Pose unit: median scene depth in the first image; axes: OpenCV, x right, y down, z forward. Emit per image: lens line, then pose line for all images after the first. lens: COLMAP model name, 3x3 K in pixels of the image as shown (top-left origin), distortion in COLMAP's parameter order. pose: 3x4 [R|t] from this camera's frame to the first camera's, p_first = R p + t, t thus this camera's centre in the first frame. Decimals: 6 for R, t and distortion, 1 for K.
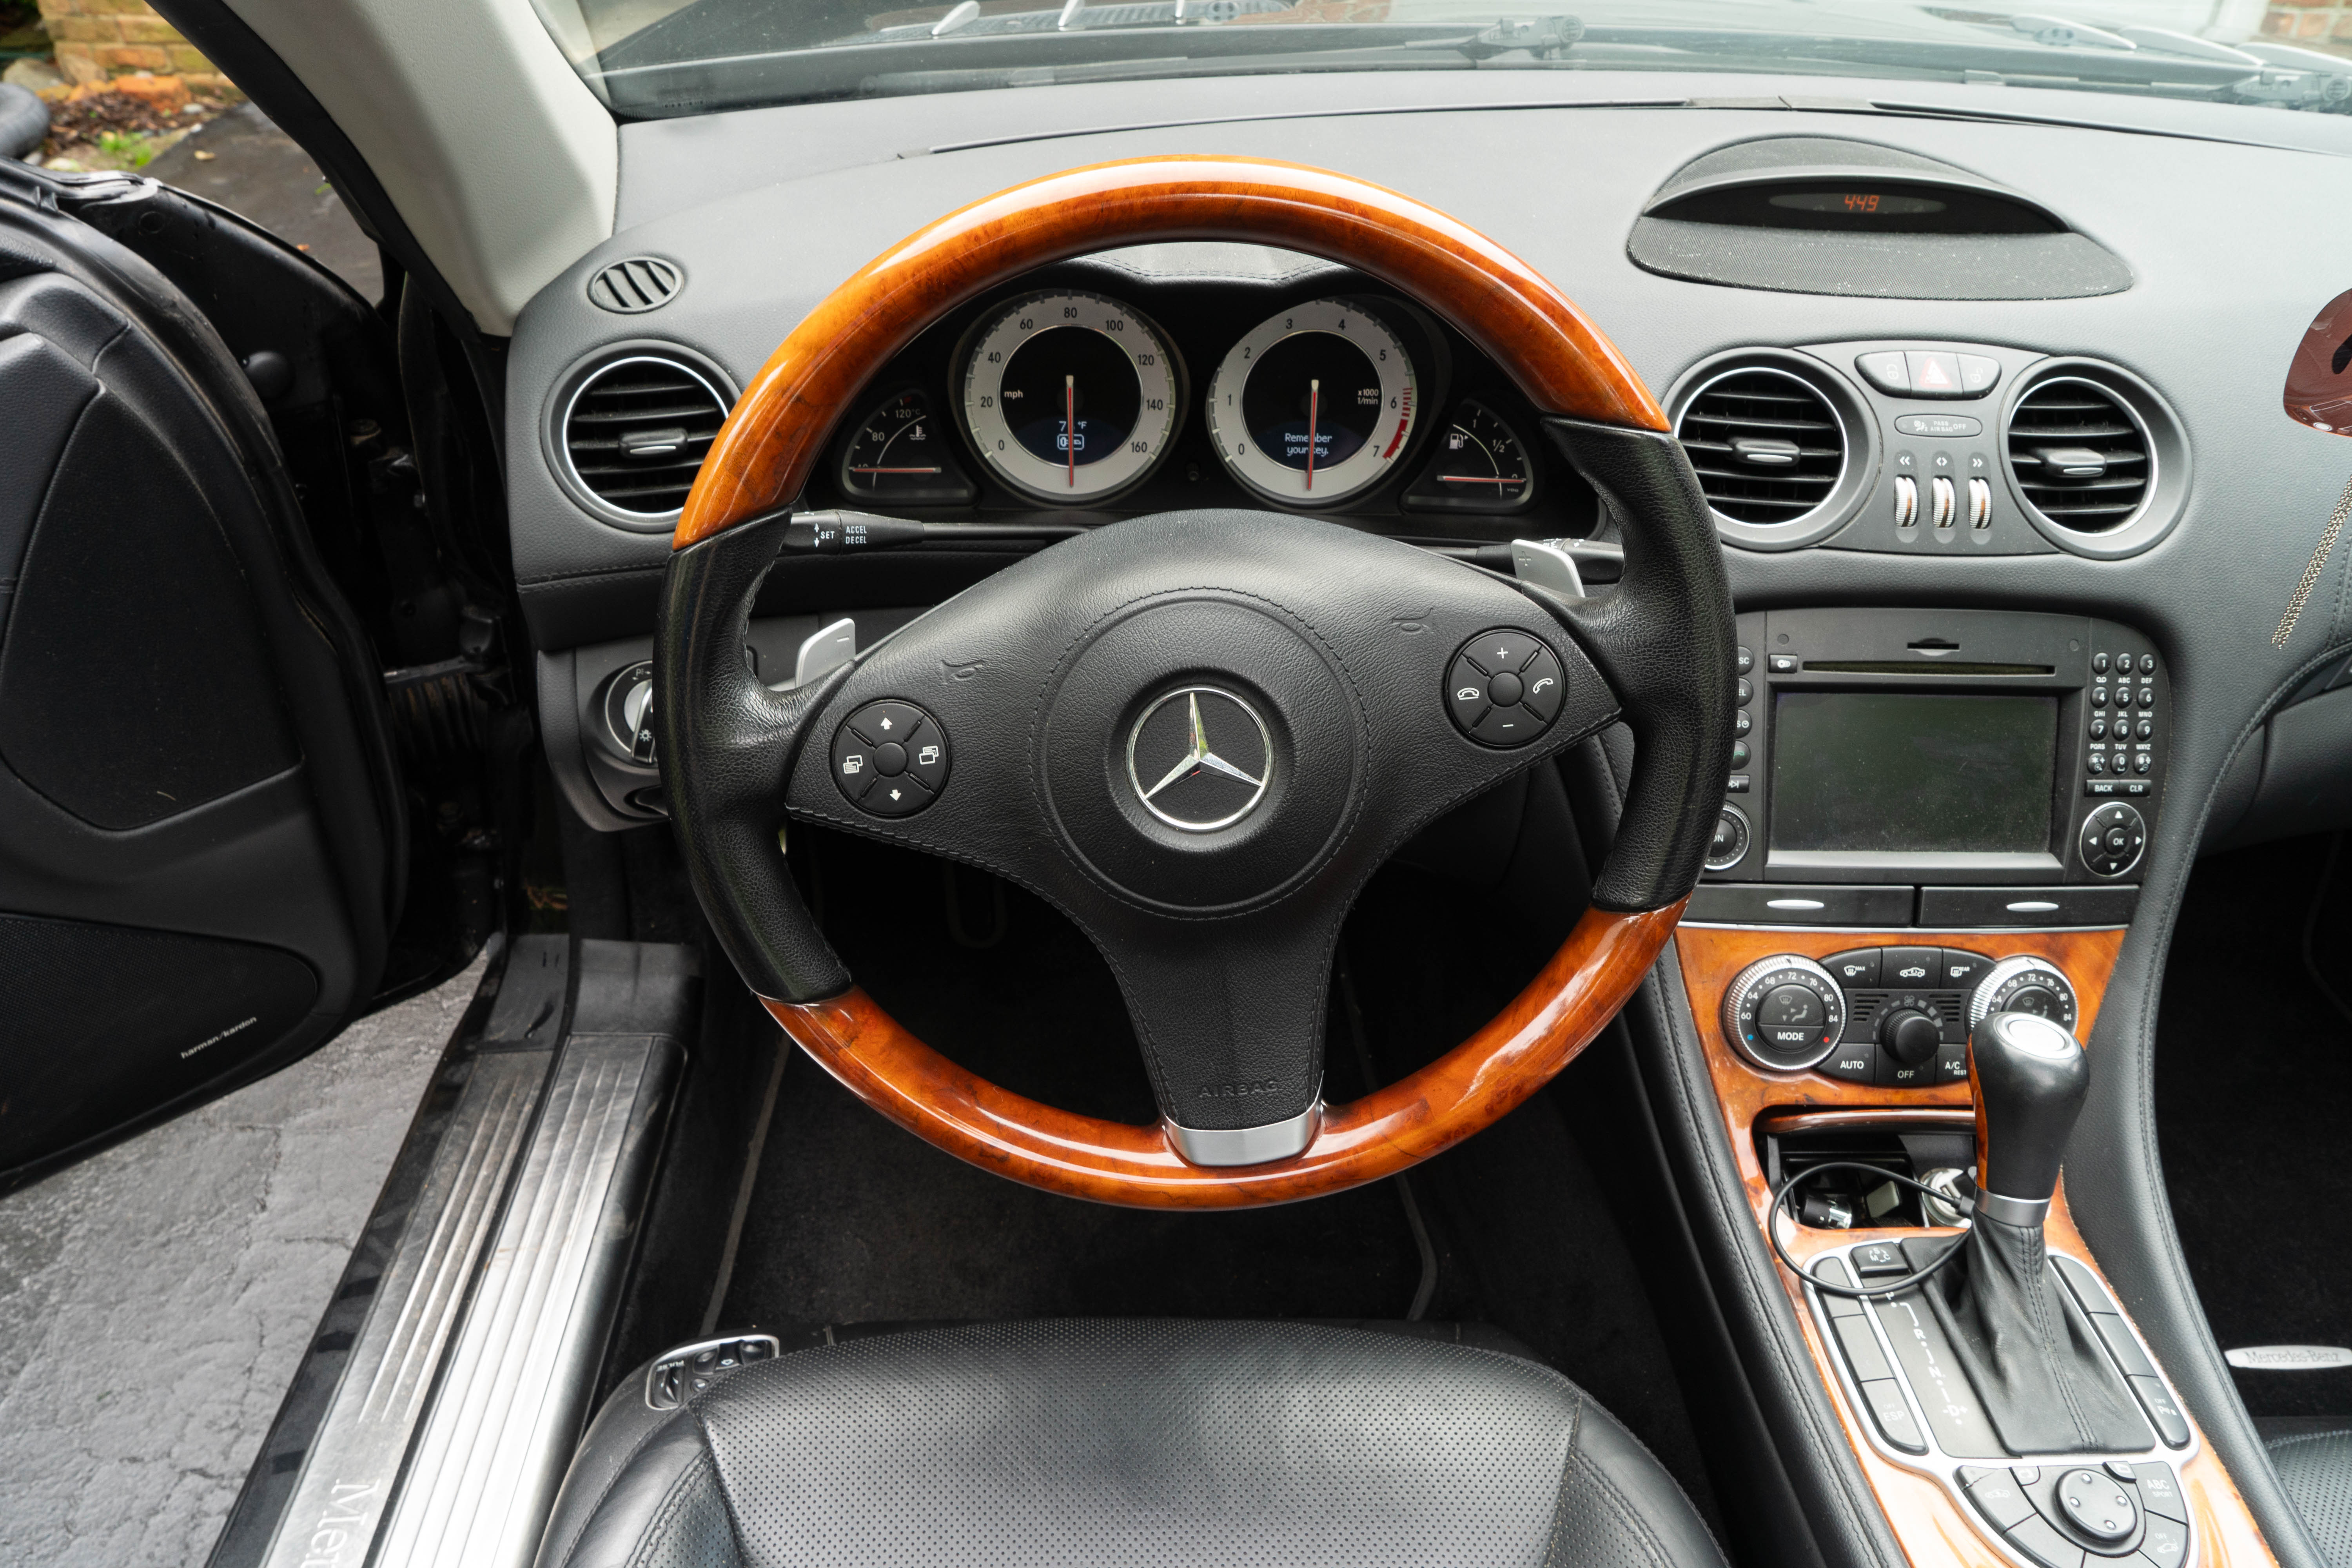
lens RADIAL K [[1561.0, 0, 1176.0], [0, 1561.0, 784.0], [0, 0, 1]] dist [-0.022481, -0.000493]
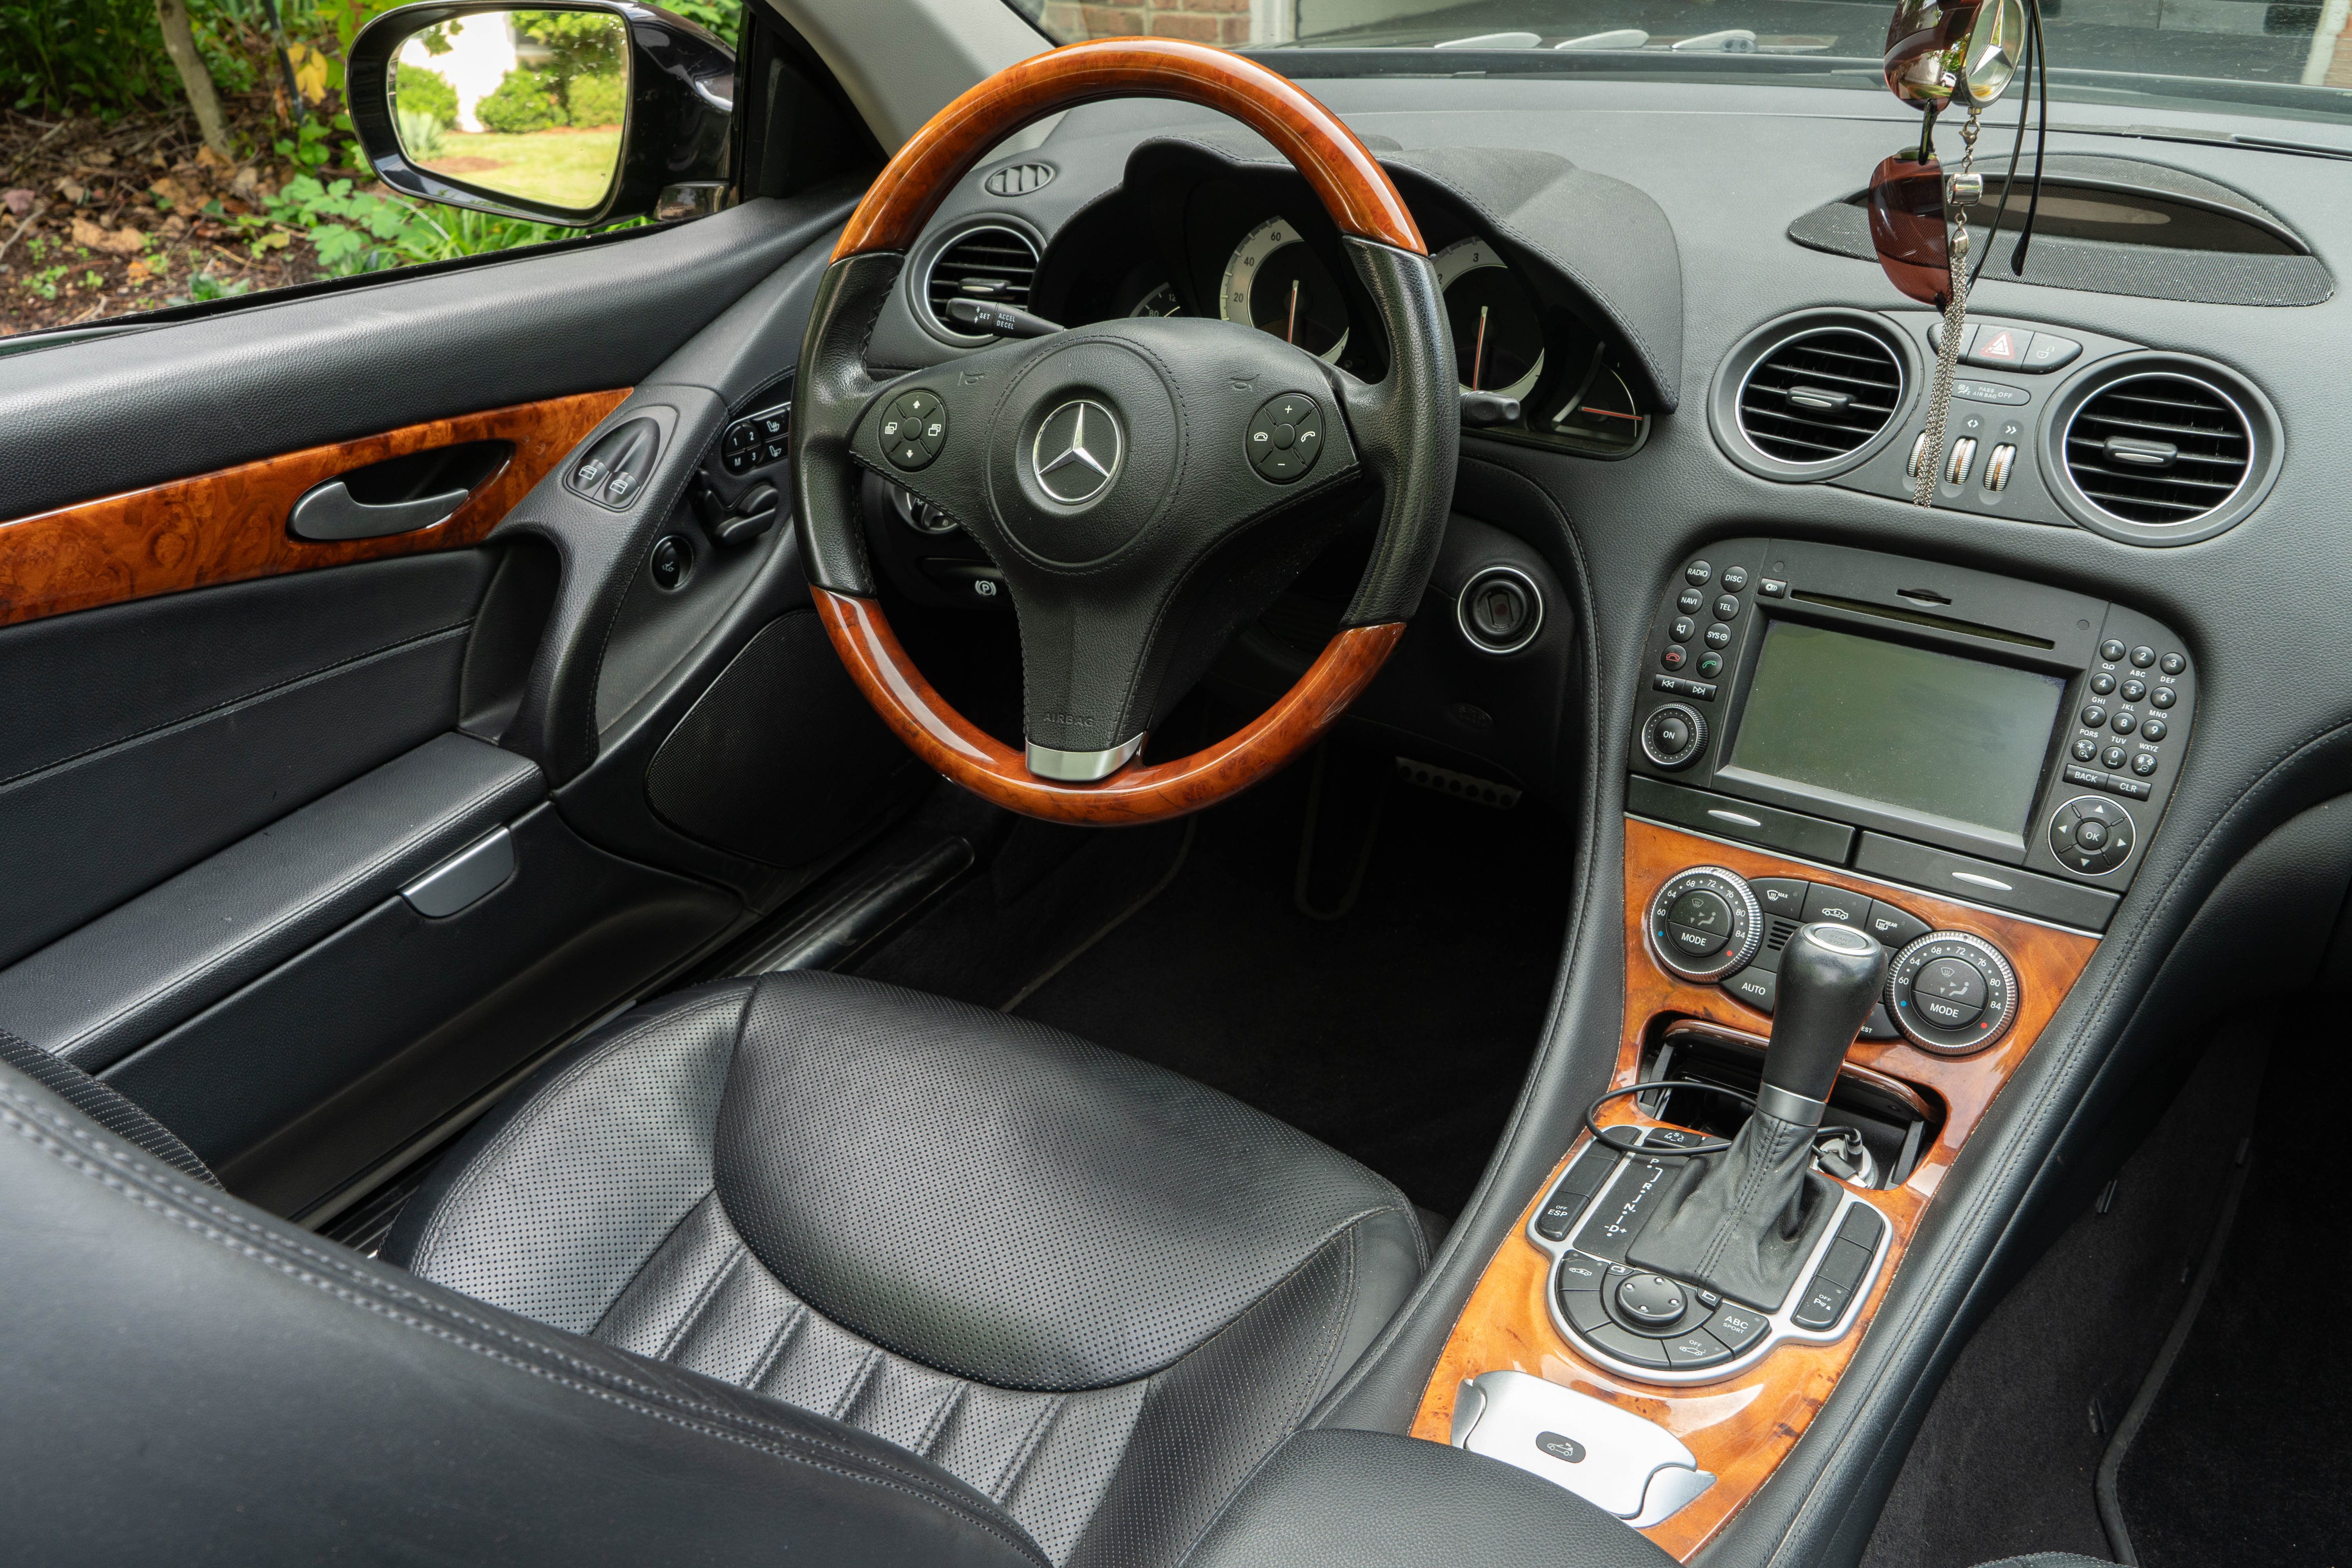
lens RADIAL K [[2103.8, 0, 1176.0], [0, 2103.8, 784.0], [0, 0, 1]] dist [-0.001200, 0.000030]
pose [[0.841159, 0.217914, -0.494940, 0.781745], [-0.297727, 0.950638, -0.087442, 0.291277], [0.451454, 0.220910, 0.864516, -0.376245]]
